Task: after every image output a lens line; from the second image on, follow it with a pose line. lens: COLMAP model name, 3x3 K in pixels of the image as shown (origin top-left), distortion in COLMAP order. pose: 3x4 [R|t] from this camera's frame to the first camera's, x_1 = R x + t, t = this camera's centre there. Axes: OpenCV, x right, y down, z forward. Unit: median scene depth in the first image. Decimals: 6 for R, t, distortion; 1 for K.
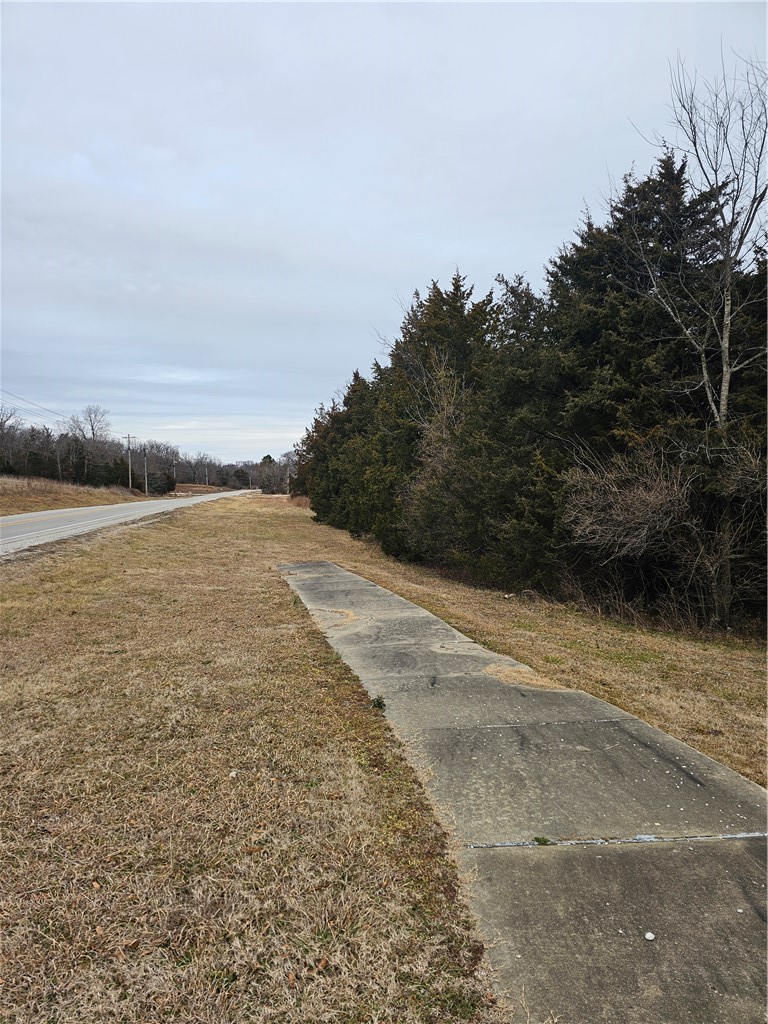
lens RADIAL K [[683.1, 0, 383.0], [0, 683.1, 512.3], [0, 0, 1]] dist [0.005624, -0.000306]
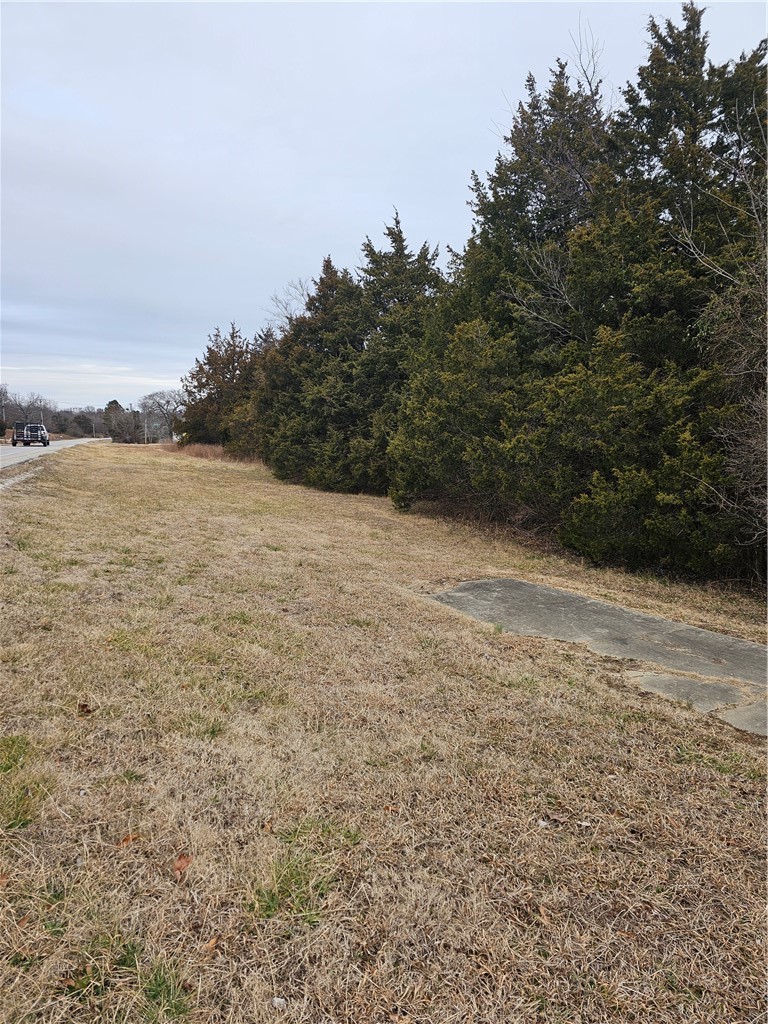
lens RADIAL K [[683.1, 0, 385.4], [0, 683.1, 512.1], [0, 0, 1]] dist [0.005624, -0.000306]
pose [[0.976480, 0.005138, 0.215546, -0.068507], [-0.019159, 0.997829, 0.063011, 0.000773], [-0.214755, -0.065659, 0.974458, 0.164270]]
